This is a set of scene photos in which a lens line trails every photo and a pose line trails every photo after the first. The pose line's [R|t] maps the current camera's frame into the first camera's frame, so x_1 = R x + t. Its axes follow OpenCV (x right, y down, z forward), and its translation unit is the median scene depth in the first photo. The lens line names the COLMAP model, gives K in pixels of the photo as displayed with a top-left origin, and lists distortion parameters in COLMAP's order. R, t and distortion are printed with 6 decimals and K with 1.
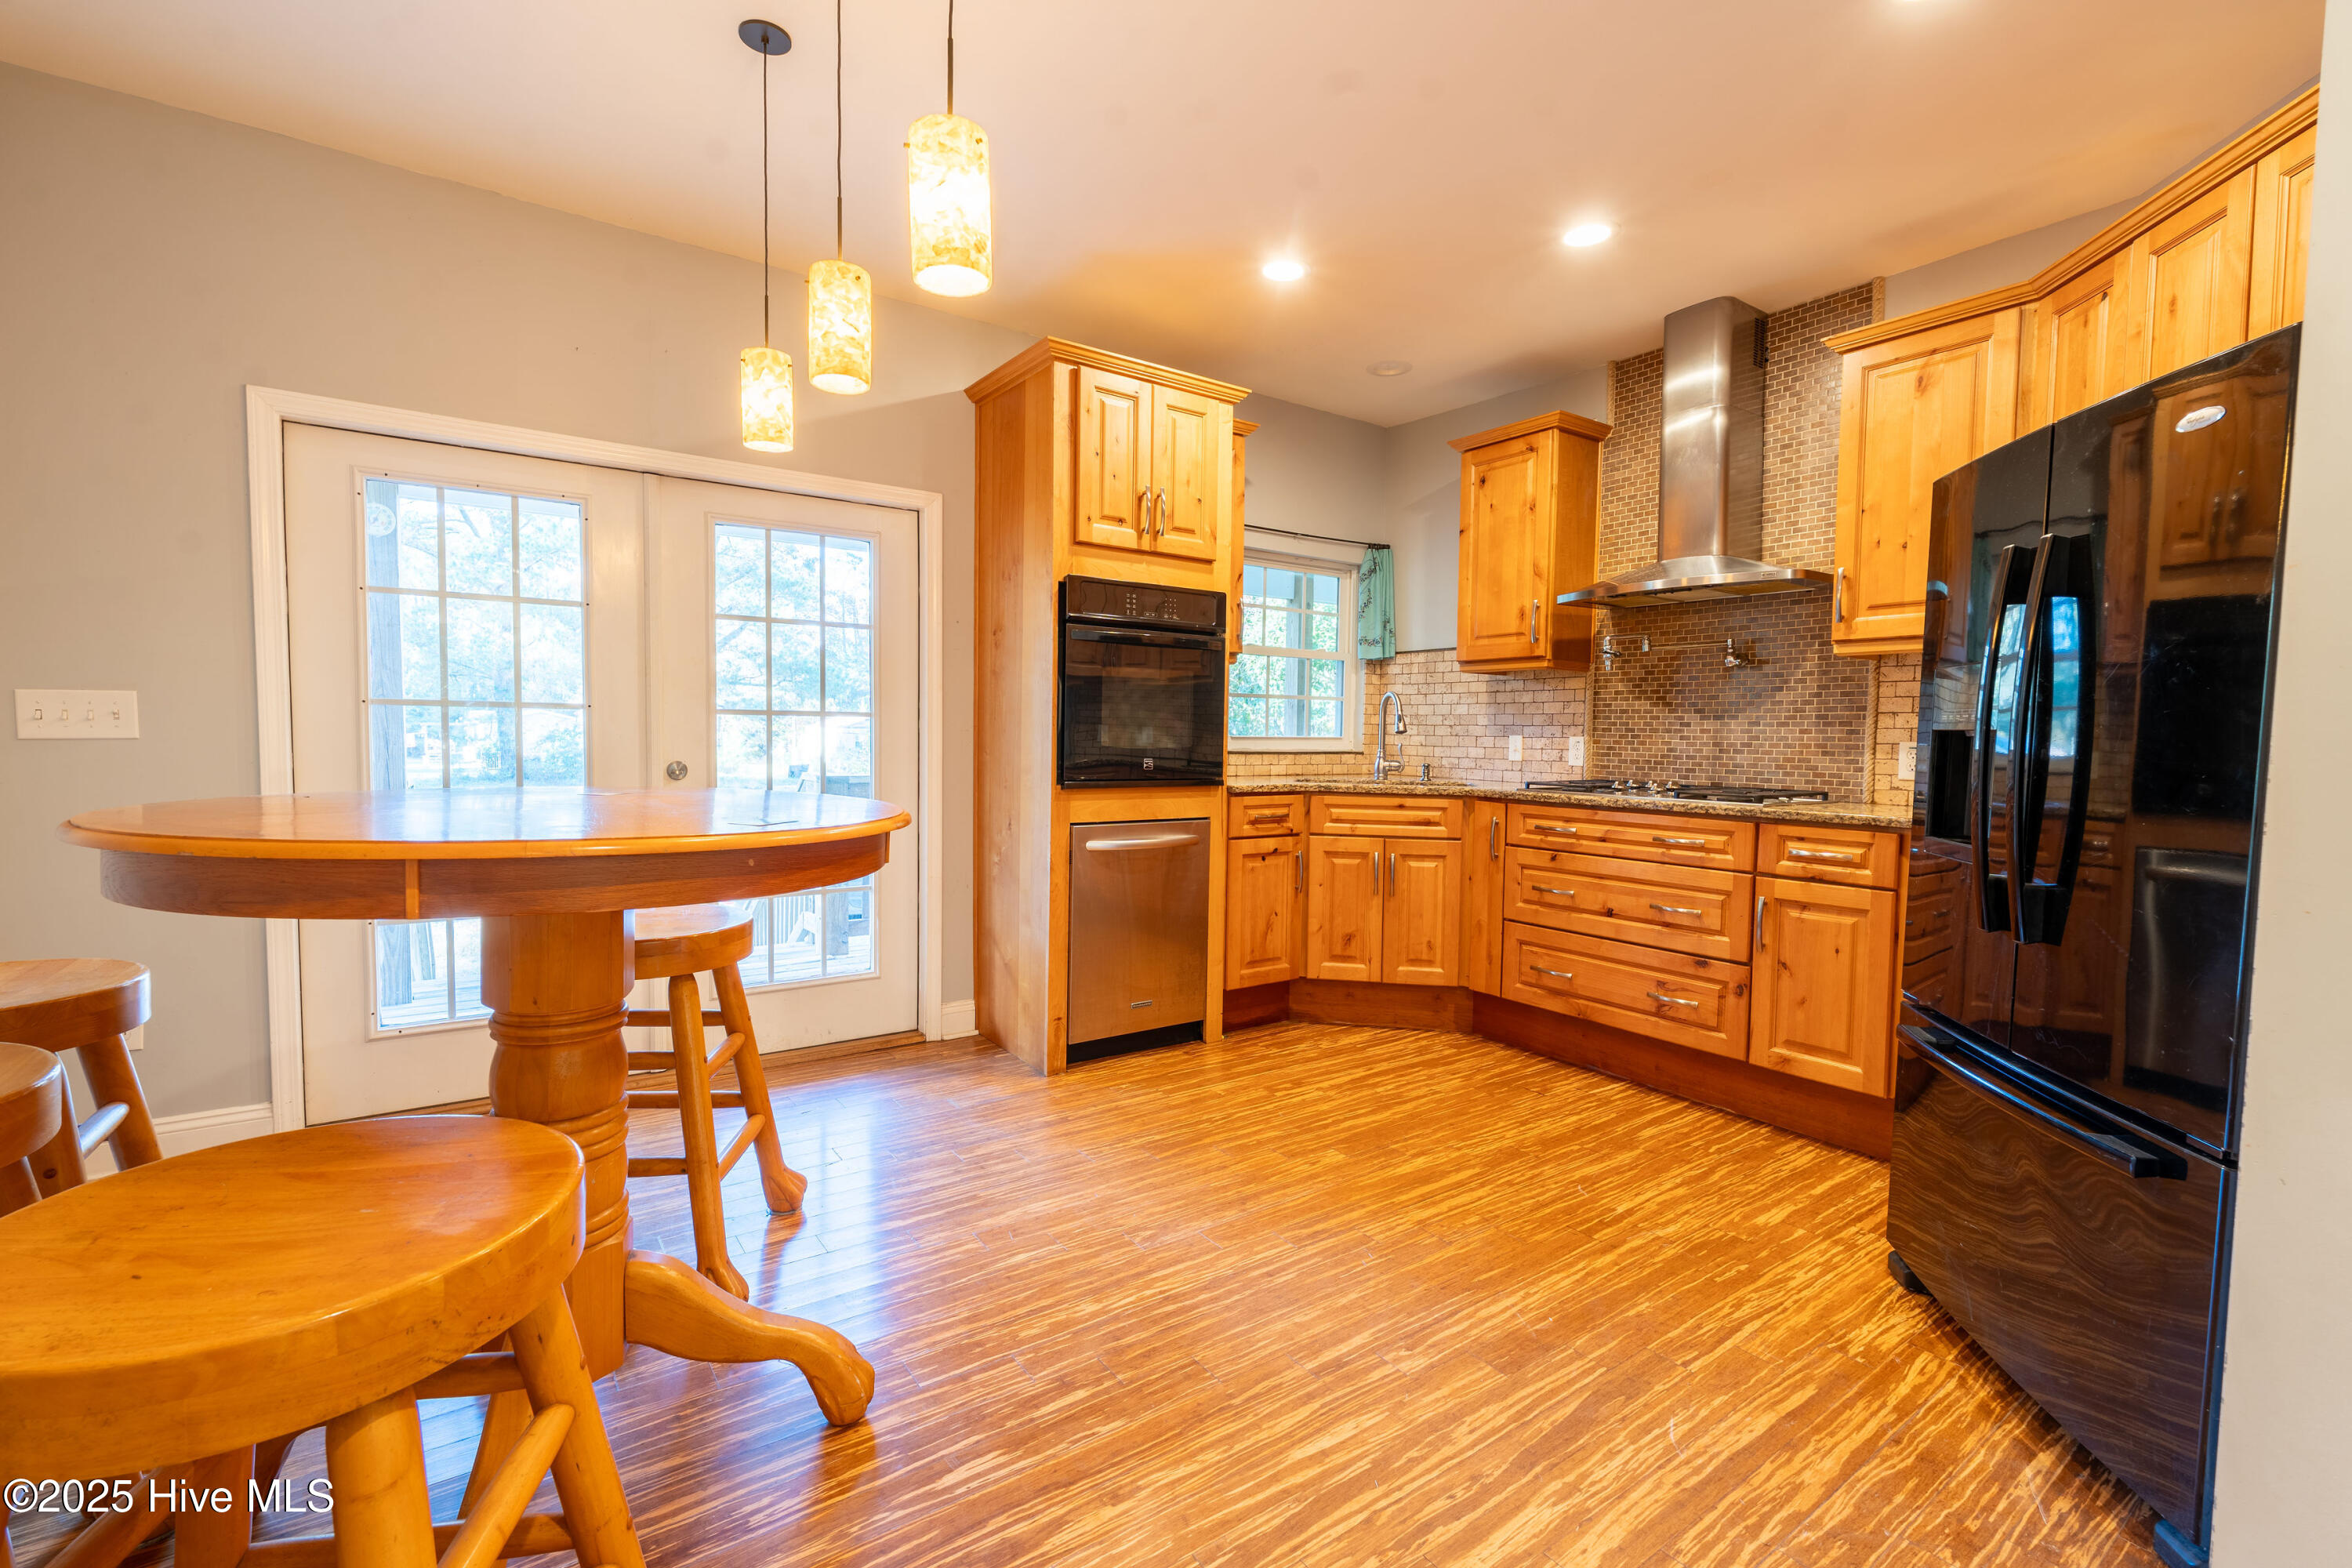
lens RADIAL K [[1021.2, 0, 1178.2], [0, 1021.2, 787.3], [0, 0, 1]] dist [-0.004461, 0.000149]
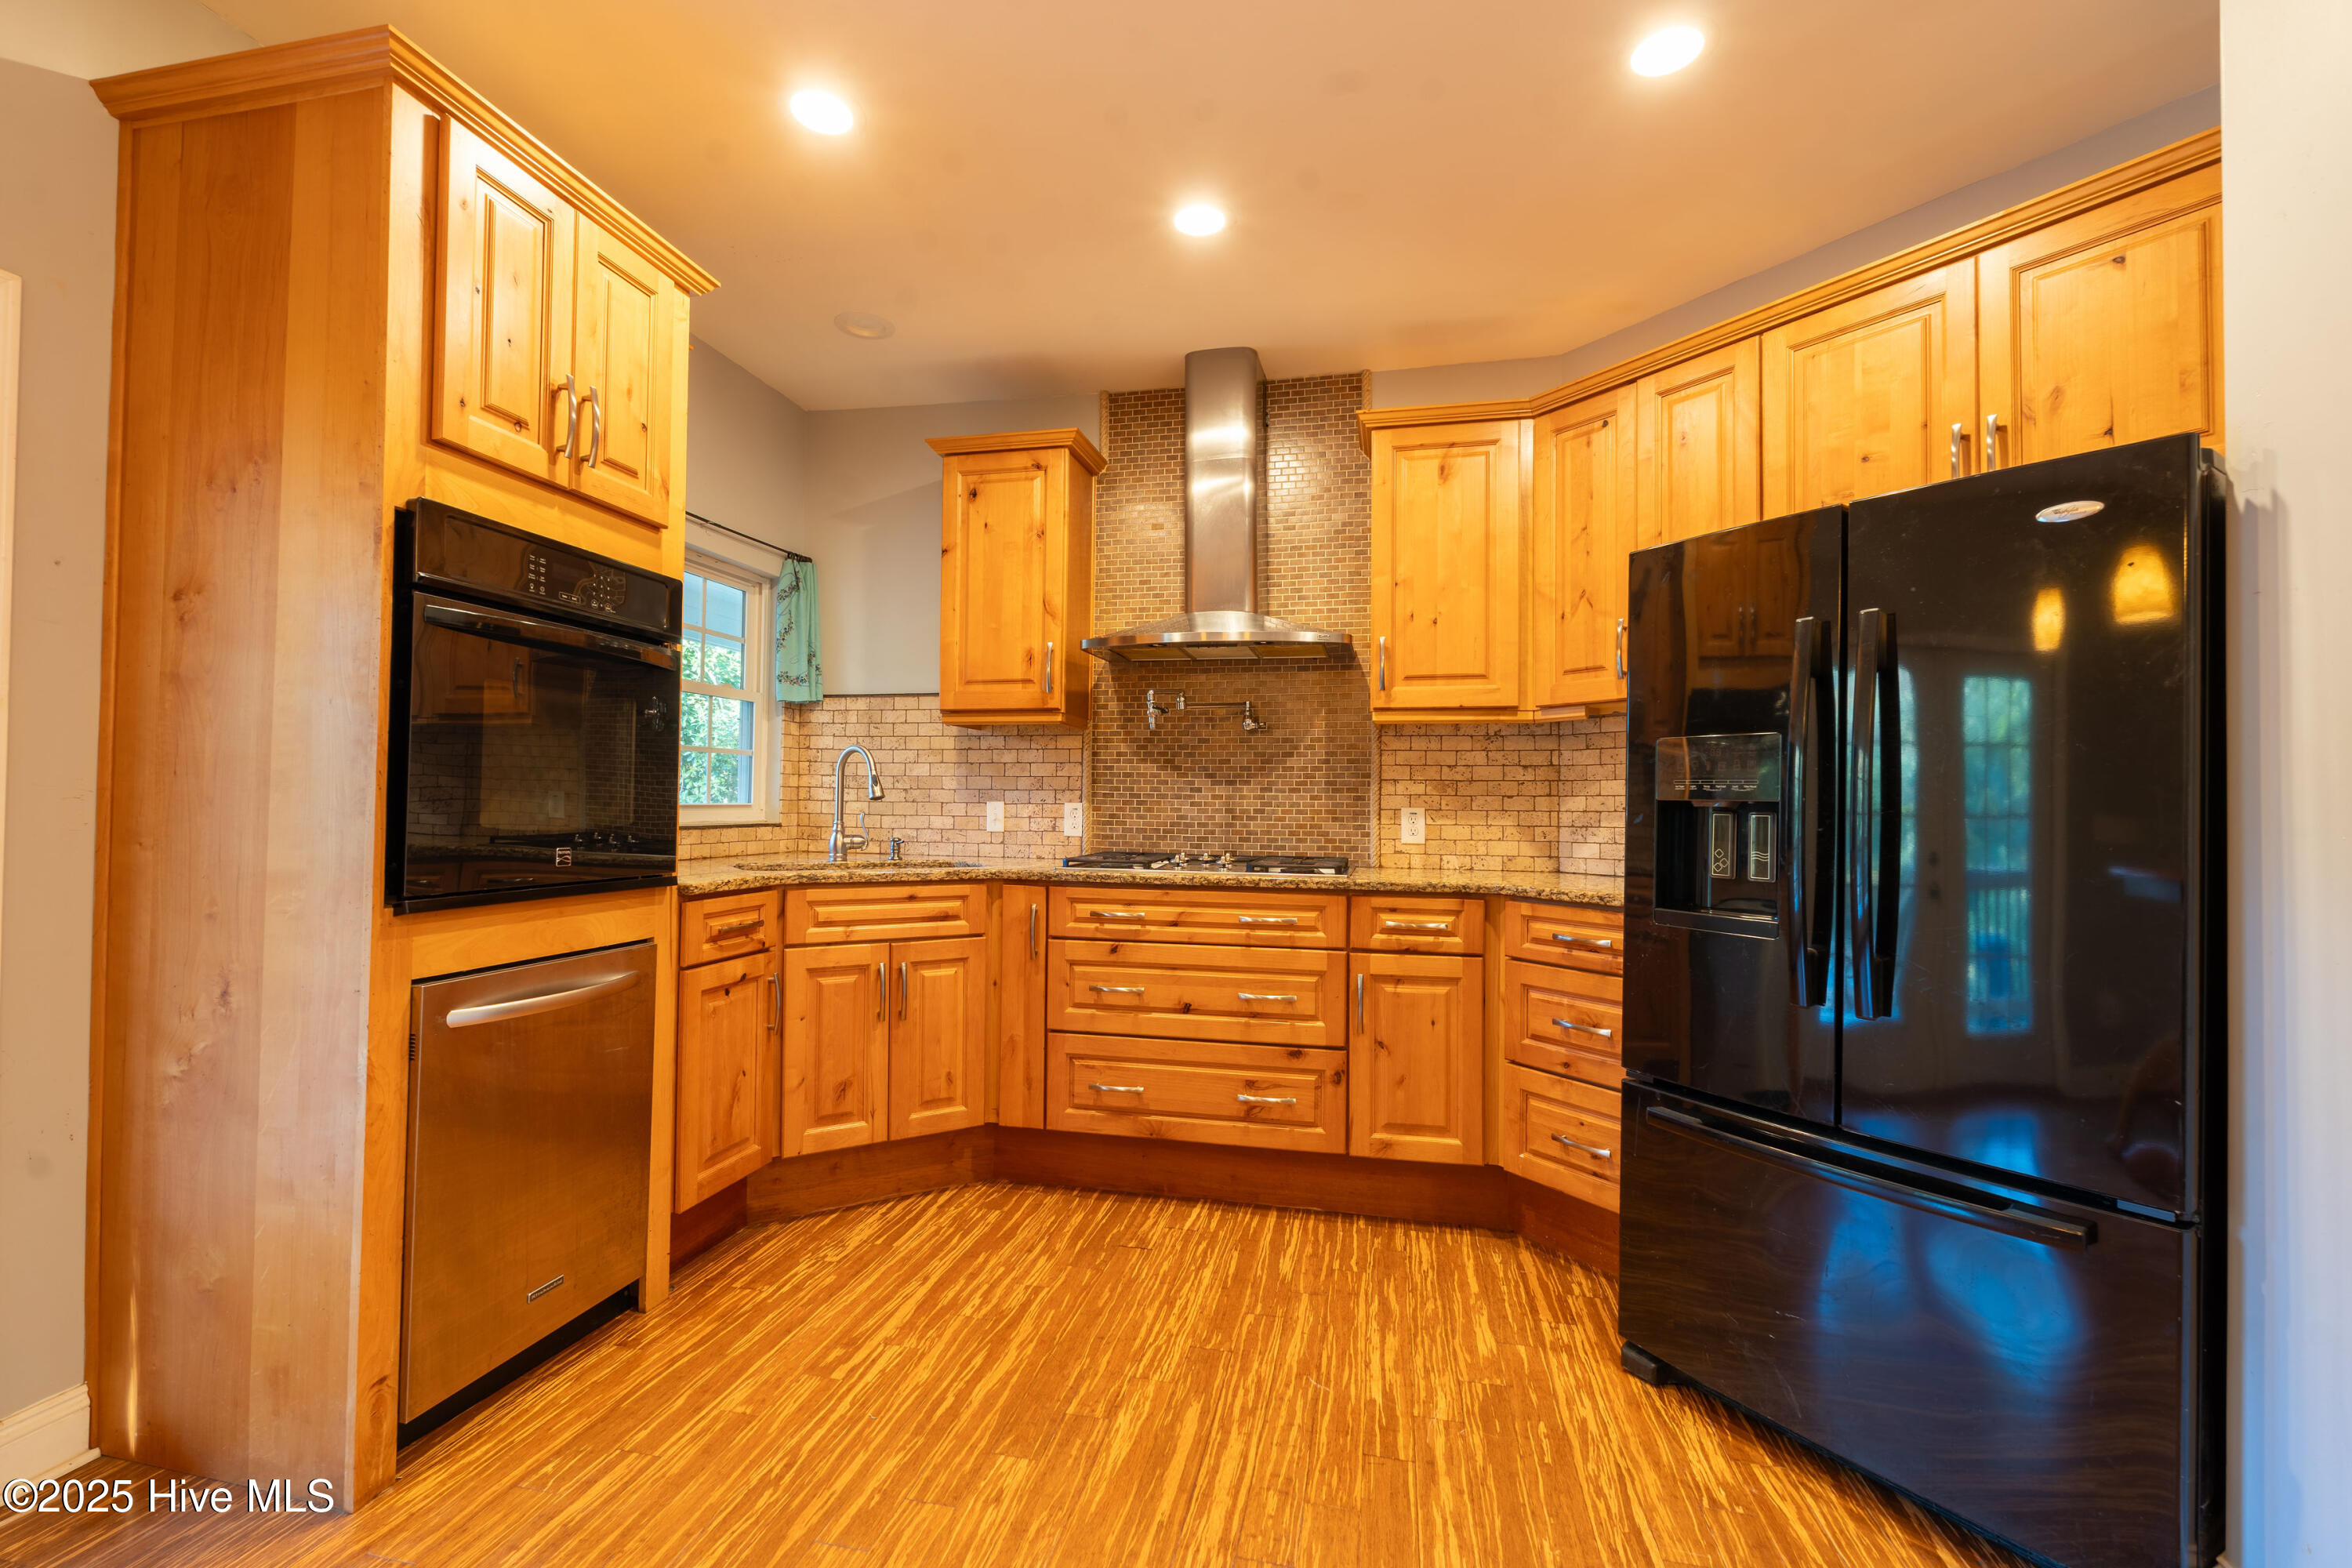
lens RADIAL K [[1021.2, 0, 1172.8], [0, 1021.2, 785.7], [0, 0, 1]] dist [-0.004461, 0.000149]
pose [[0.738559, 0.006188, 0.674161, -0.166948], [0.034601, 0.998292, -0.047069, -0.024526], [-0.673300, 0.058091, 0.737083, 0.359654]]
